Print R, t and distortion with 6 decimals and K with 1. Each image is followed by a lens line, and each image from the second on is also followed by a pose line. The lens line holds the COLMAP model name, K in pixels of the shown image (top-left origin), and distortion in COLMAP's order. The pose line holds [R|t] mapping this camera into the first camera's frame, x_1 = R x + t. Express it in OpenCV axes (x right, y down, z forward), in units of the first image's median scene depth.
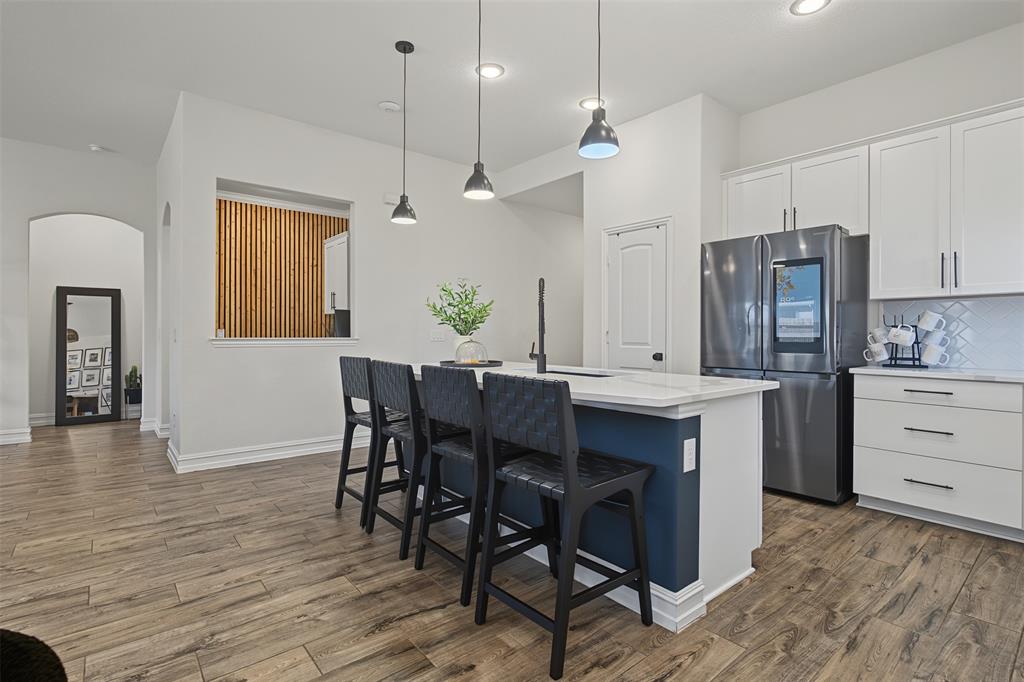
lens RADIAL K [[490.8, 0, 500.3], [0, 490.8, 332.6], [0, 0, 1]] dist [-0.012936, 0.004109]
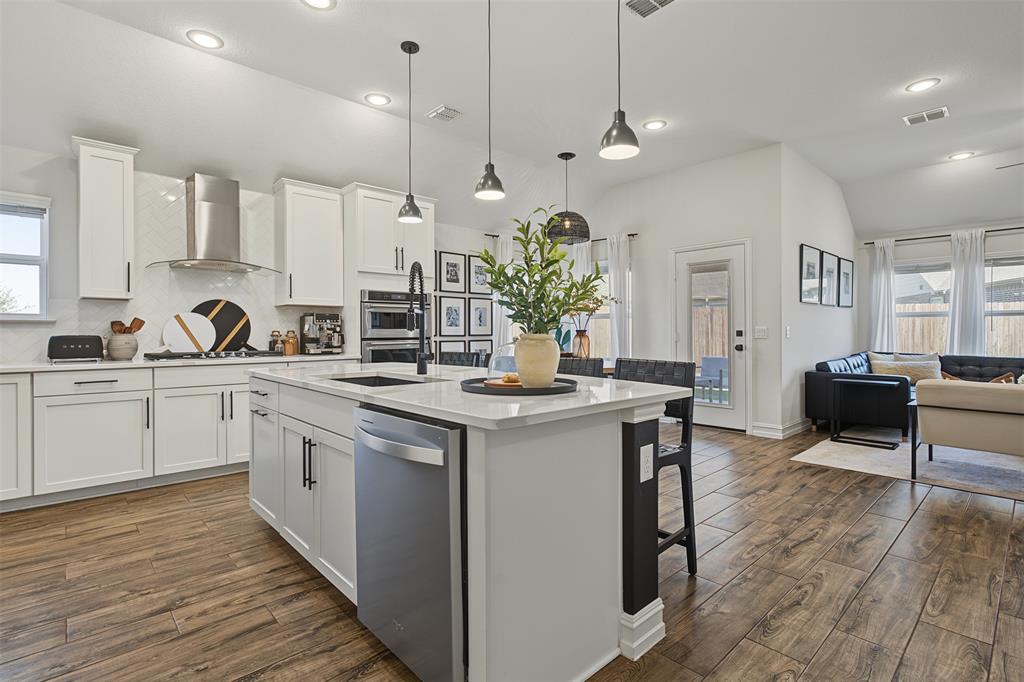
lens RADIAL K [[490.8, 0, 503.9], [0, 490.8, 337.6], [0, 0, 1]] dist [-0.012936, 0.004109]
pose [[-0.999101, -0.001955, -0.042354, -0.018093], [-0.002138, 0.999989, 0.004284, 0.006622], [0.042345, 0.004371, -0.999093, 1.766470]]
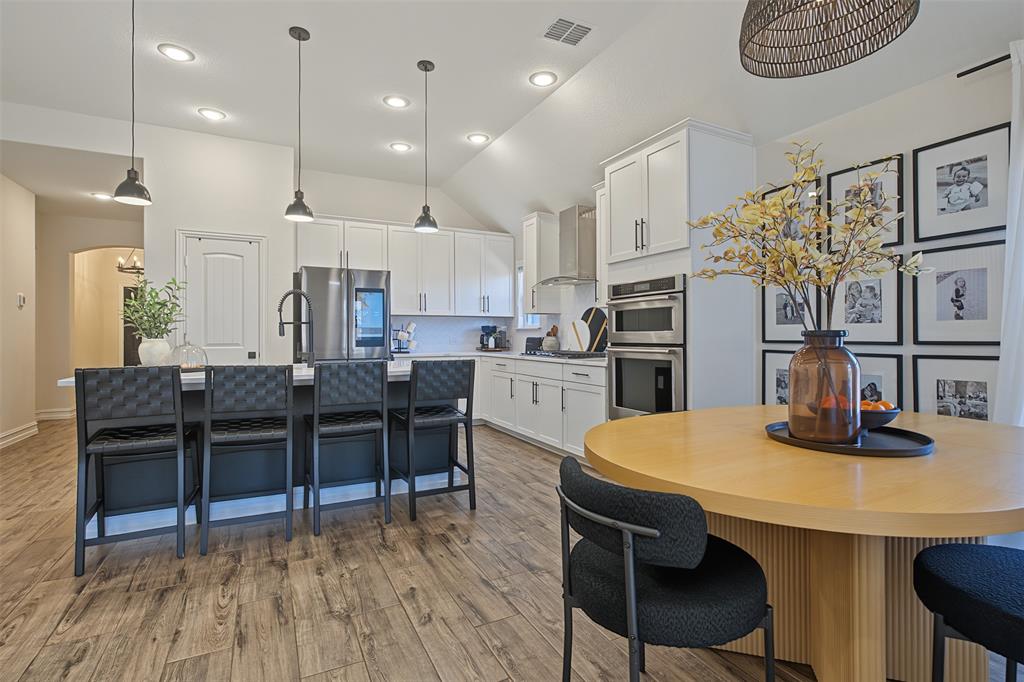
lens RADIAL K [[490.8, 0, 509.7], [0, 490.8, 333.6], [0, 0, 1]] dist [-0.012936, 0.004109]
pose [[0.217803, -0.002656, 0.975989, -0.931816], [-0.003915, 0.999986, 0.003595, -0.011579], [-0.975985, -0.004604, 0.217789, 0.213972]]
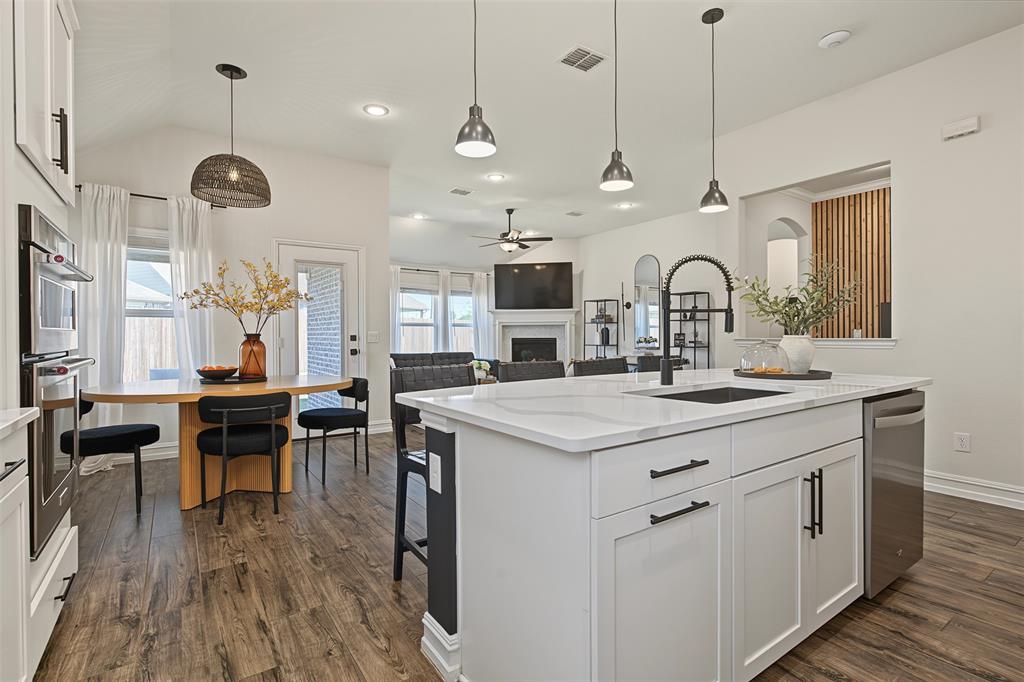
lens RADIAL K [[490.8, 0, 514.1], [0, 490.8, 328.7], [0, 0, 1]] dist [-0.012936, 0.004109]
pose [[-0.074906, -0.019789, -0.996994, 0.808966], [0.010829, 0.999728, -0.020657, 0.007474], [0.997132, -0.012344, -0.074671, 0.753519]]
